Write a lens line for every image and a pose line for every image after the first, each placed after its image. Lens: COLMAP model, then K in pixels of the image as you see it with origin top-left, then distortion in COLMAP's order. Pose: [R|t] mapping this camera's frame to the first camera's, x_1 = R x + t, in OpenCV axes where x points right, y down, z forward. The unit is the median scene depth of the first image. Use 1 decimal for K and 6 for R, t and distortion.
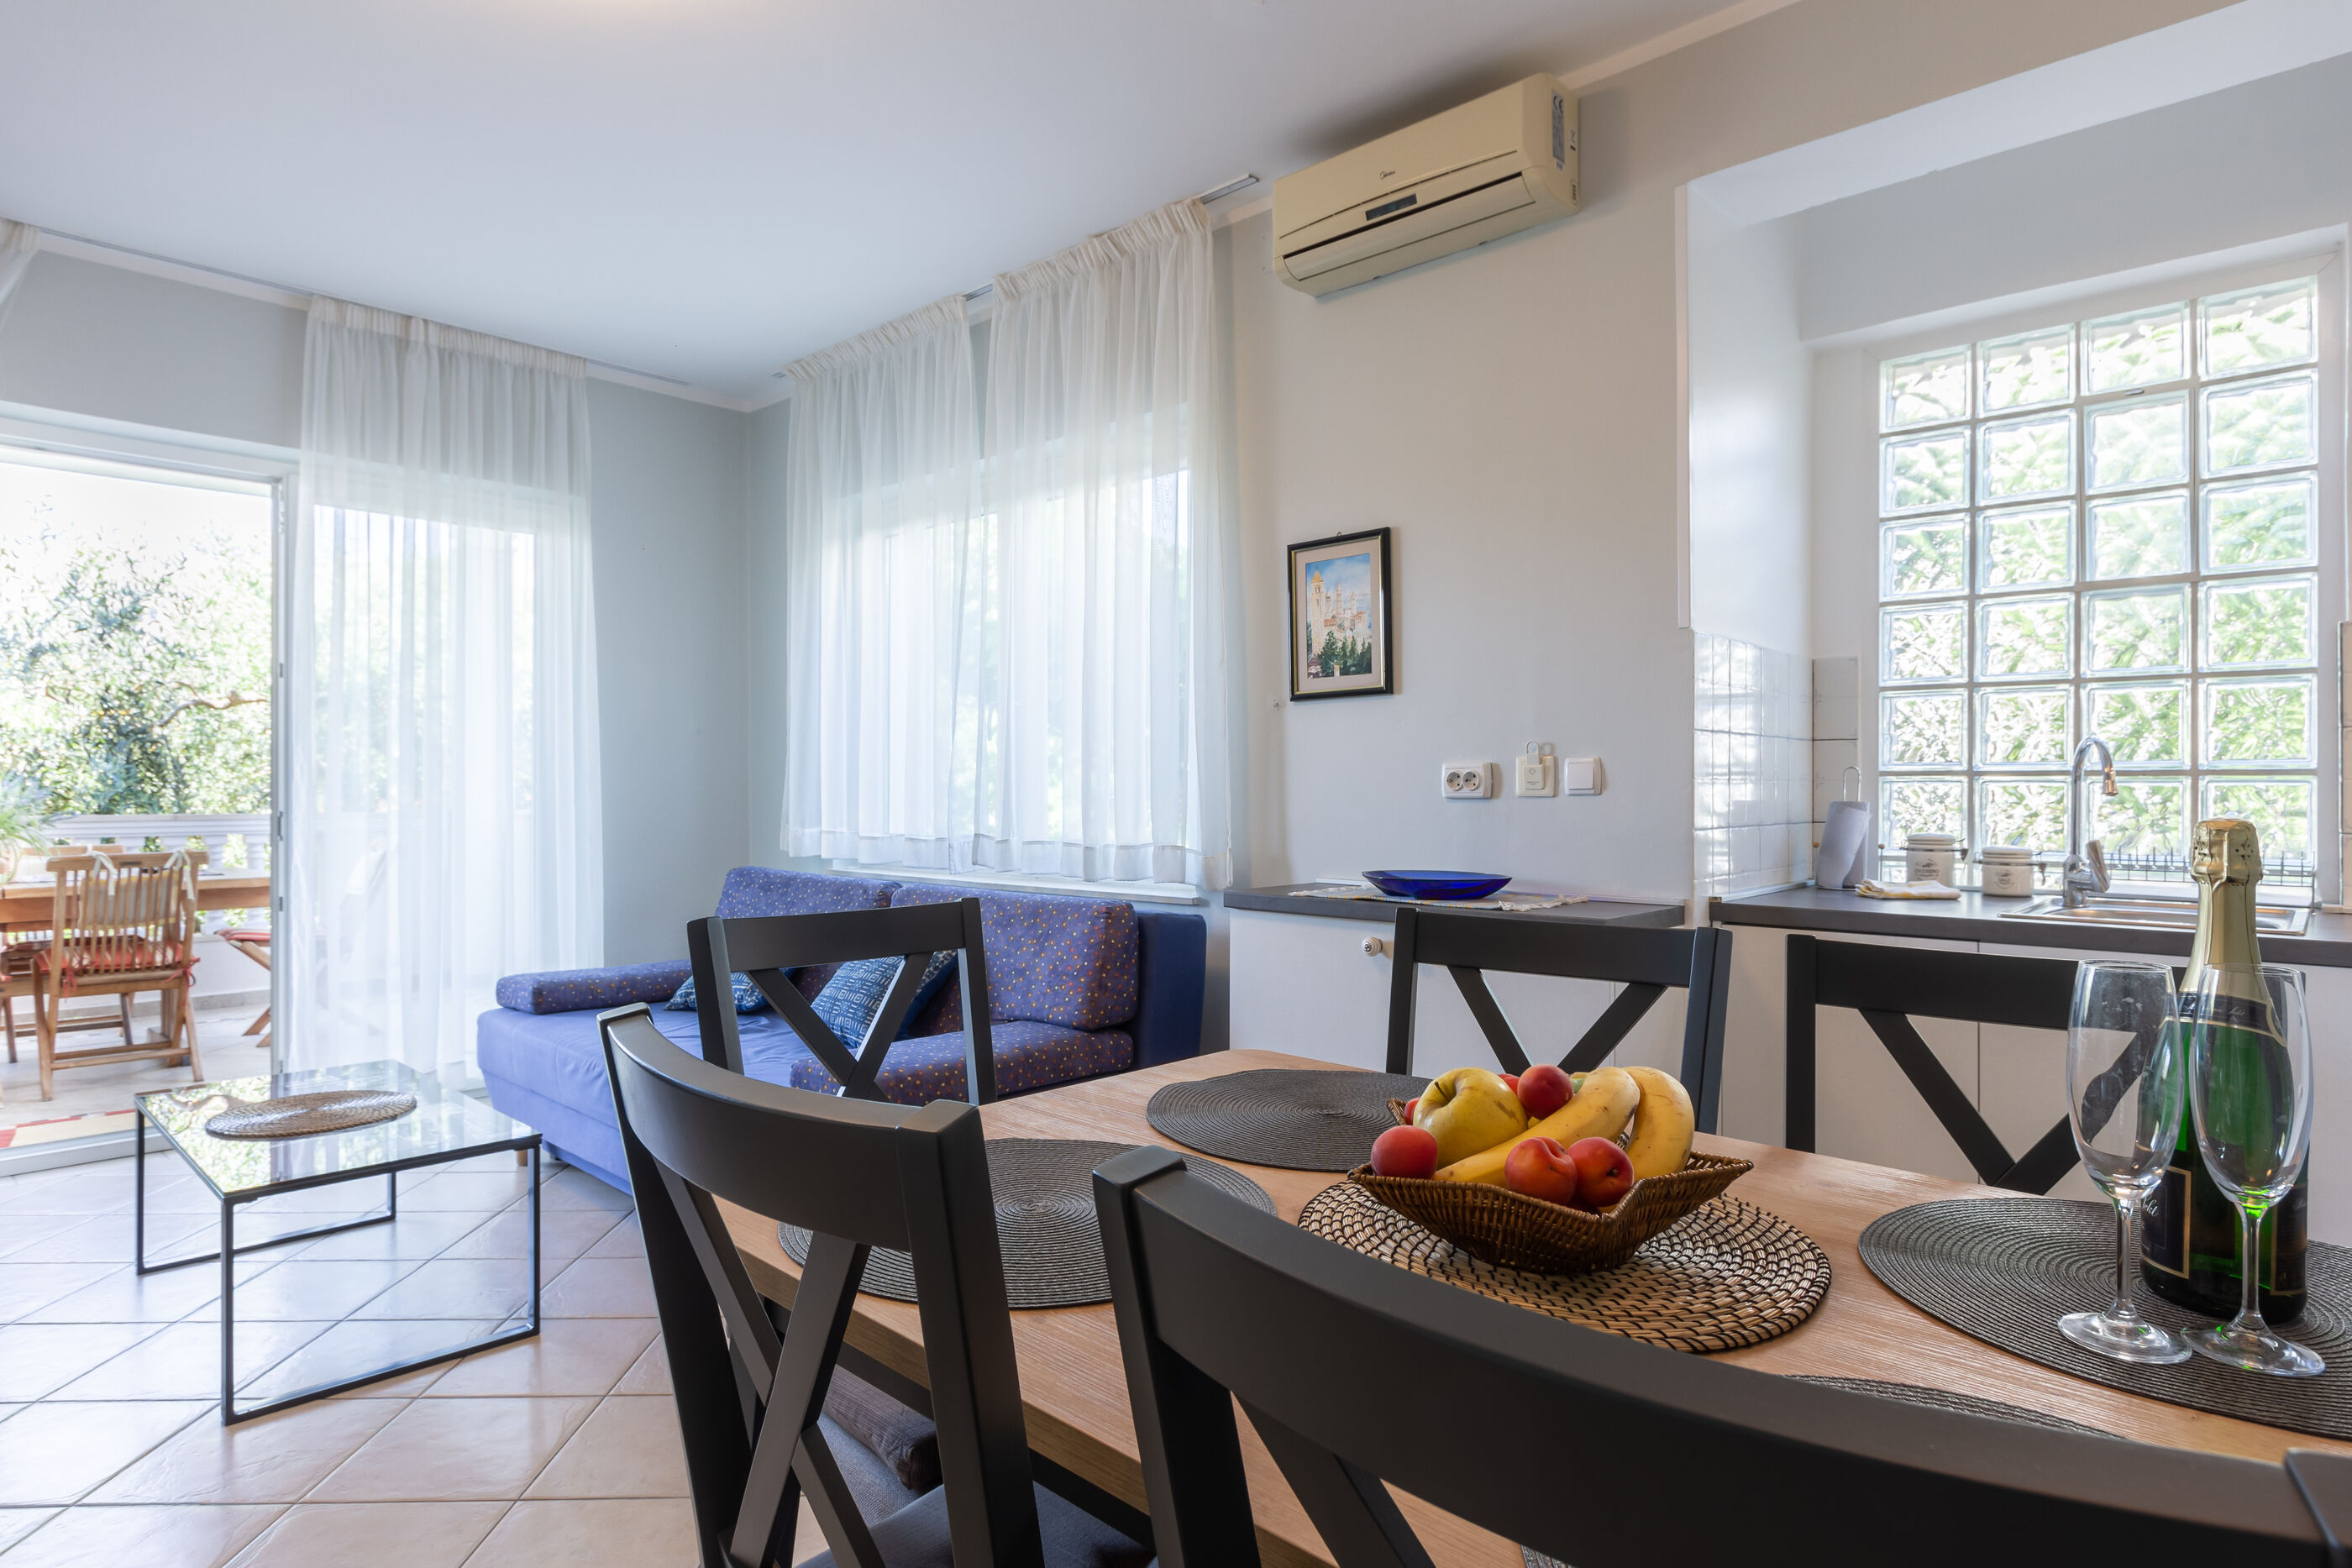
lens RADIAL K [[1281.7, 0, 1160.7], [0, 1281.7, 793.6], [0, 0, 1]] dist [-0.000472, 0.000561]
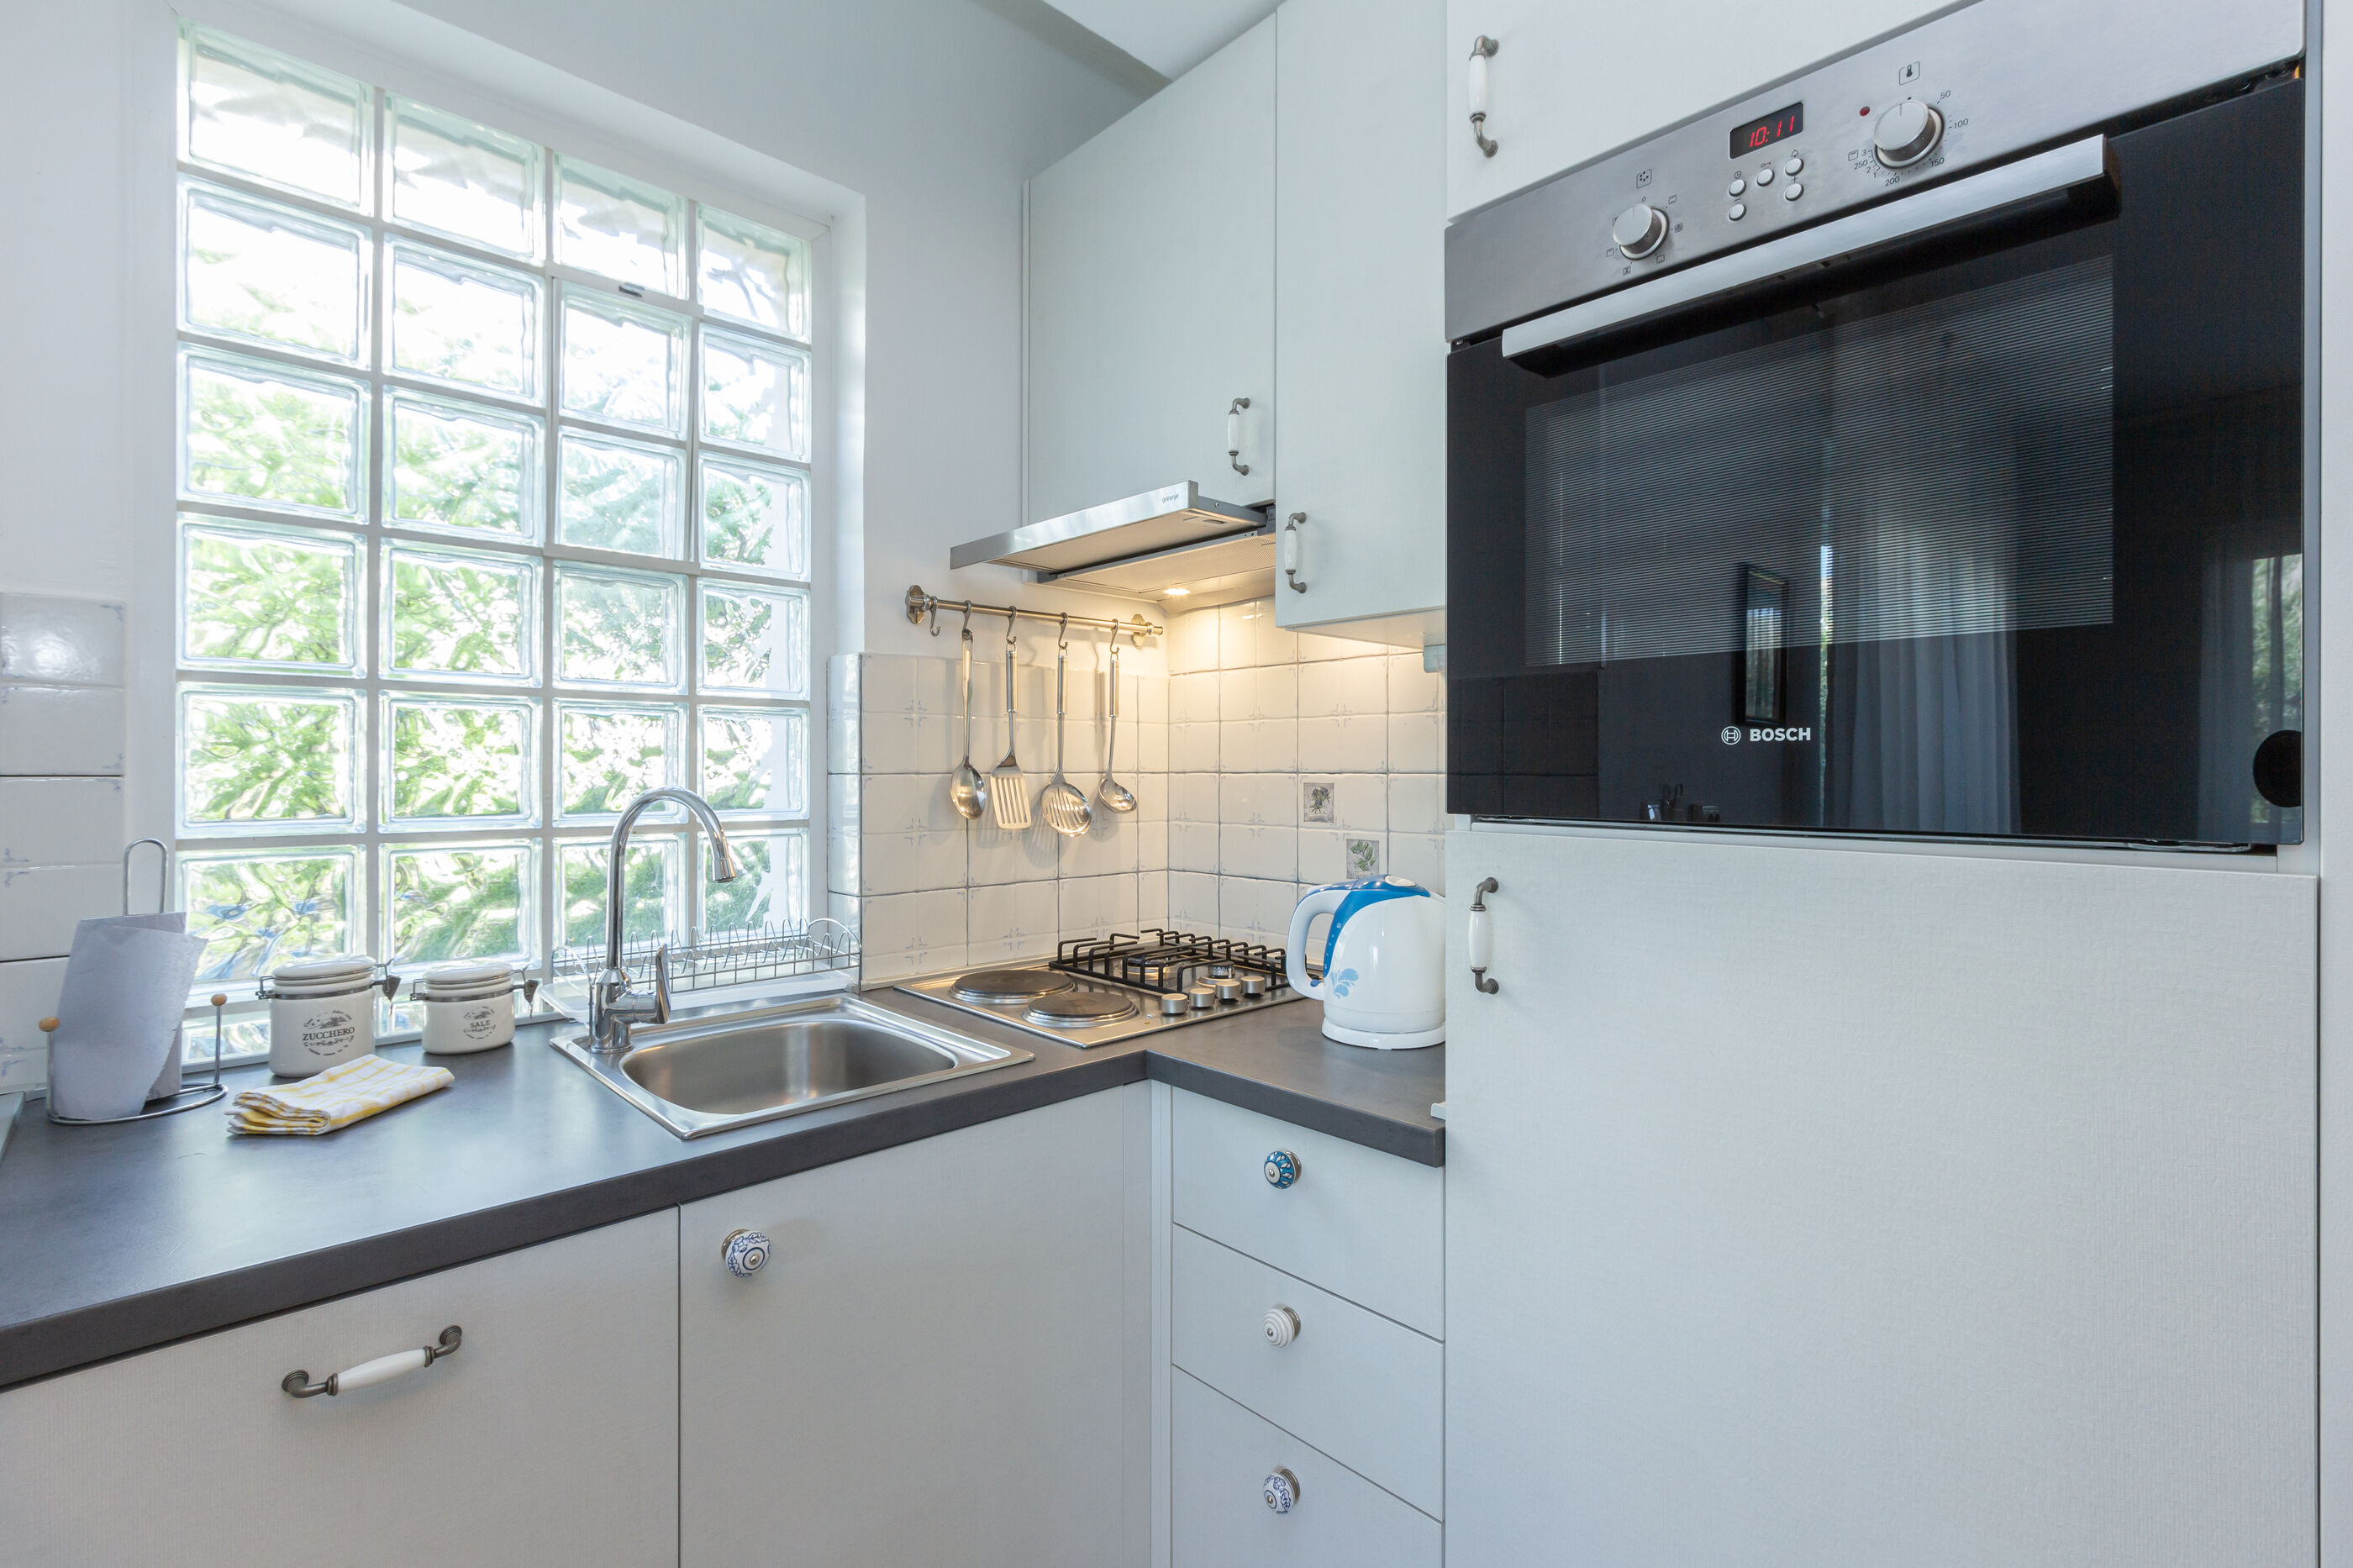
lens RADIAL K [[1067.0, 0, 1187.2], [0, 1067.0, 769.8], [0, 0, 1]] dist [0.000394, -0.000134]
pose [[0.039644, -0.003580, 0.999207, 0.161731], [0.004619, 0.999984, 0.003400, -0.043312], [-0.999203, 0.004480, 0.039659, 0.579413]]
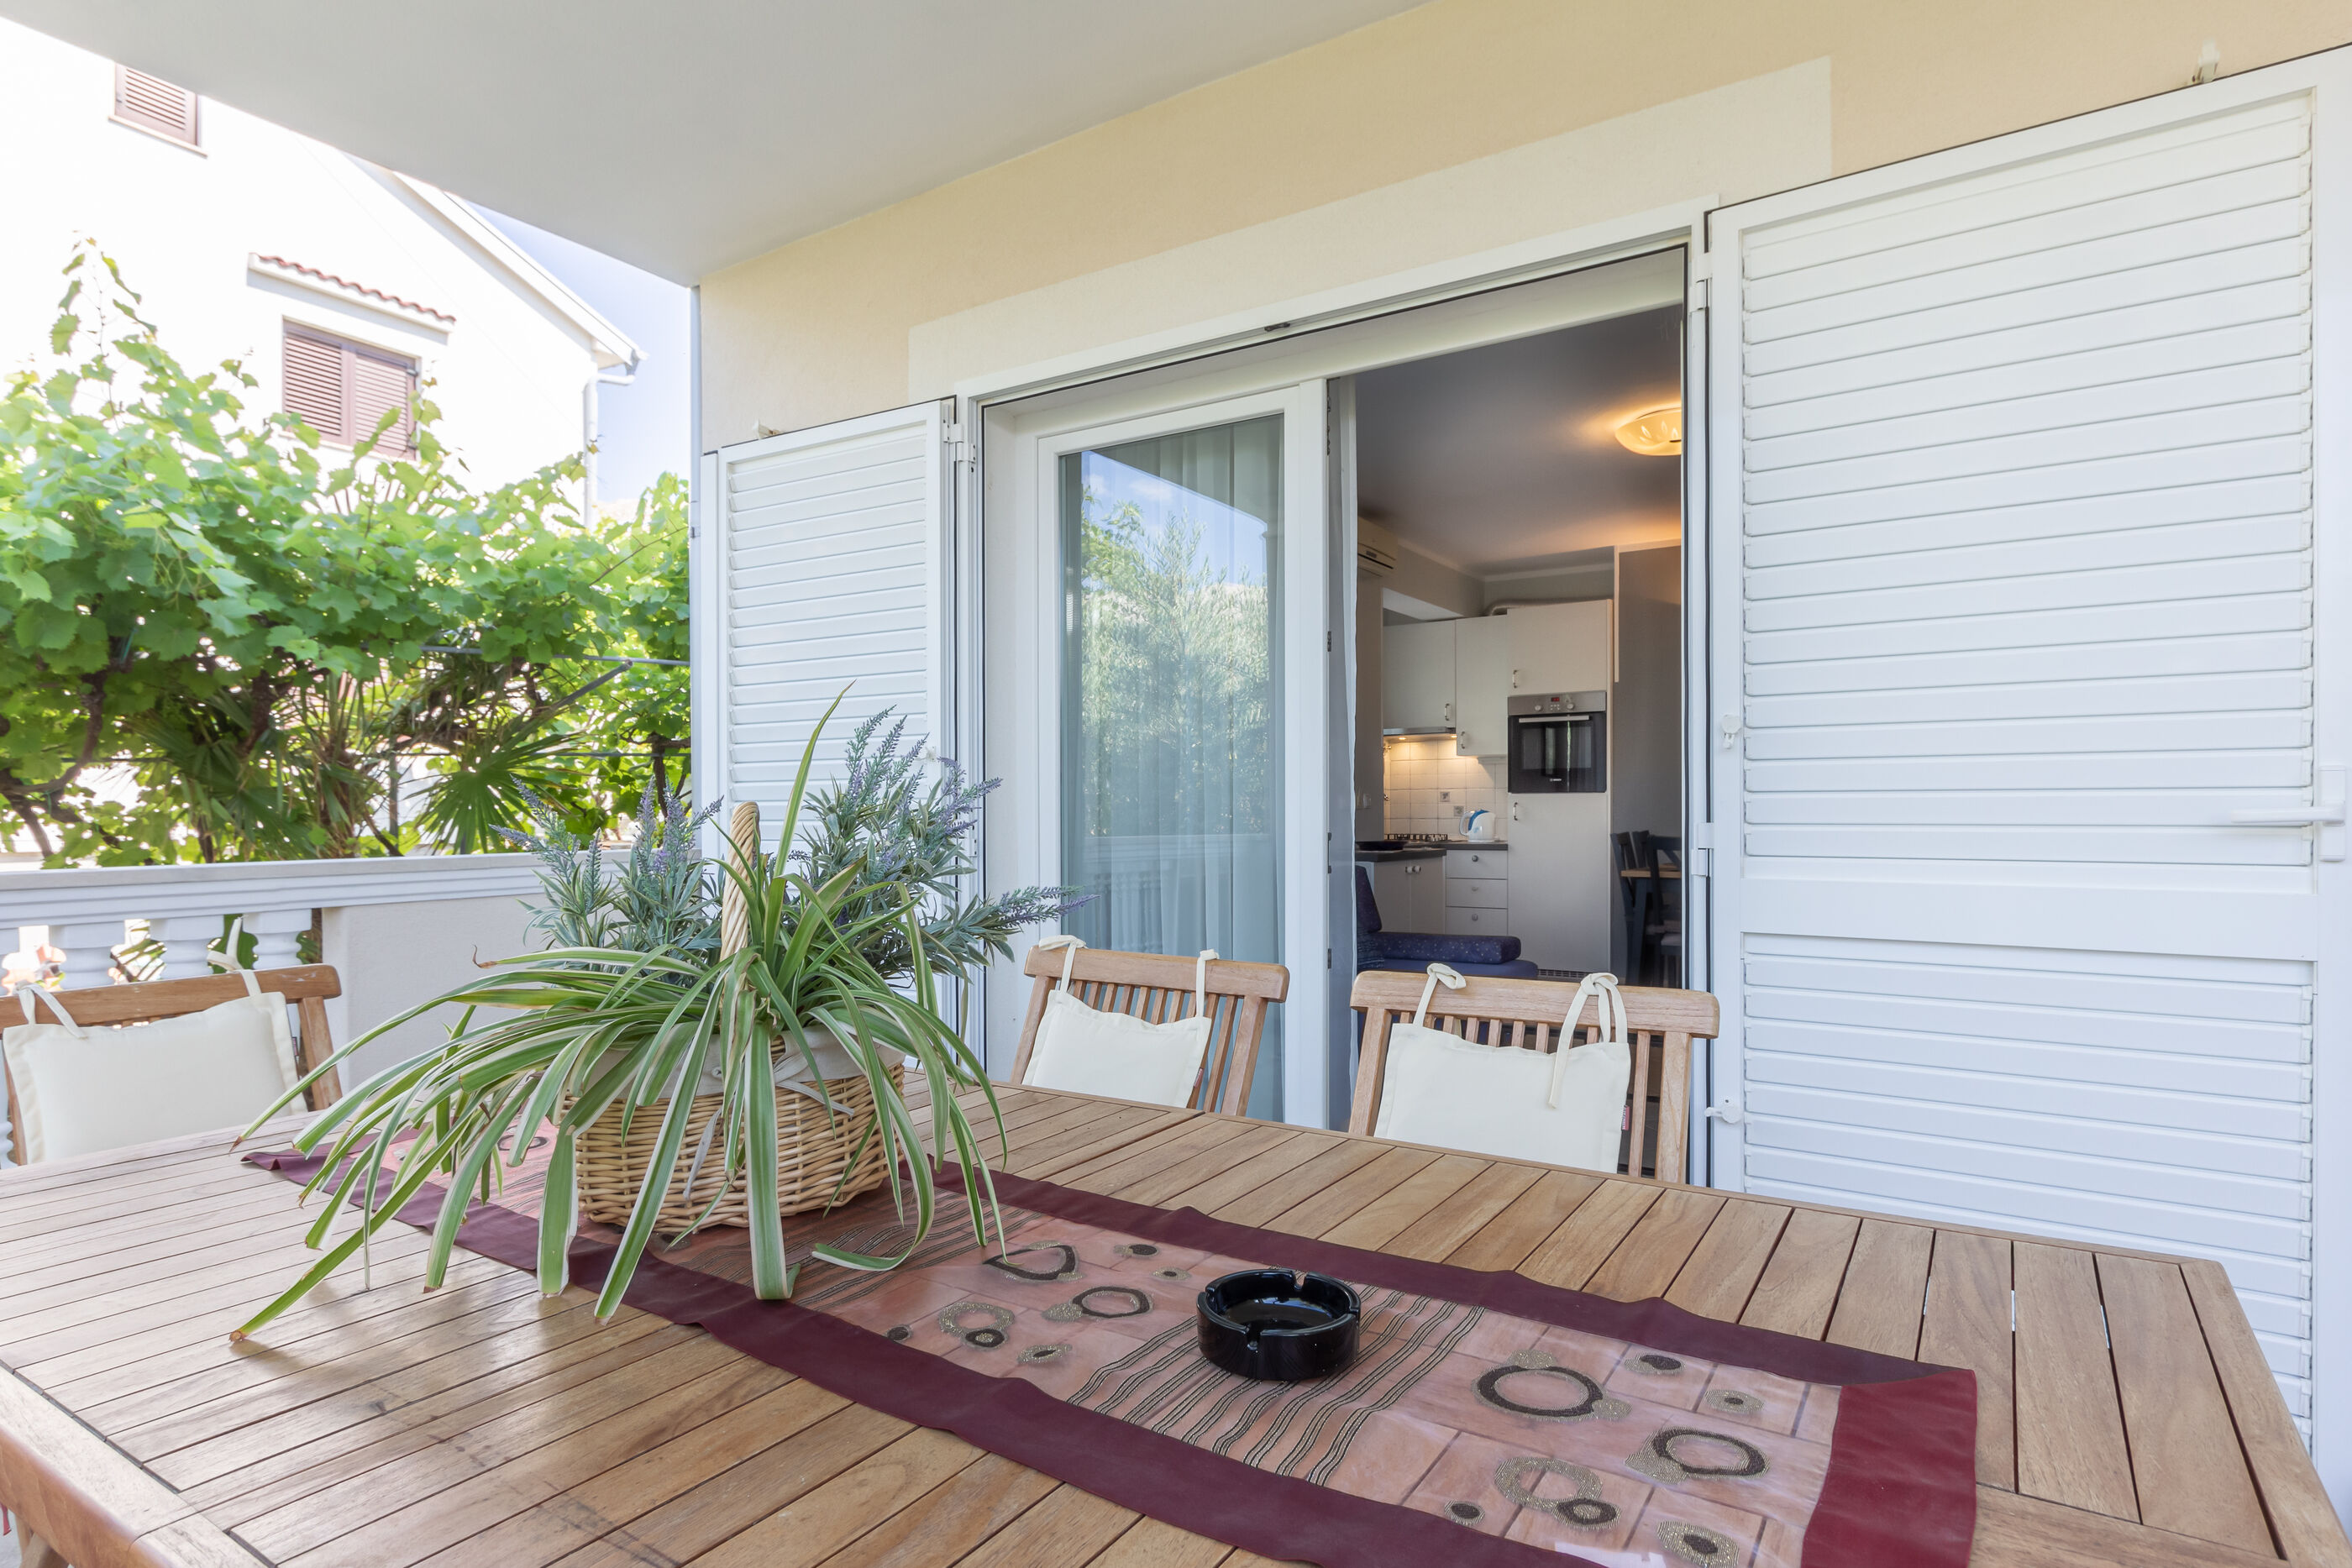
lens RADIAL K [[1281.7, 0, 1160.7], [0, 1281.7, 793.6], [0, 0, 1]] dist [-0.000472, 0.000561]
pose [[-0.183562, 0.008996, 0.982967, -1.847328], [0.002214, 0.999959, -0.008738, -0.005174], [-0.983006, 0.000572, -0.183574, 1.646140]]
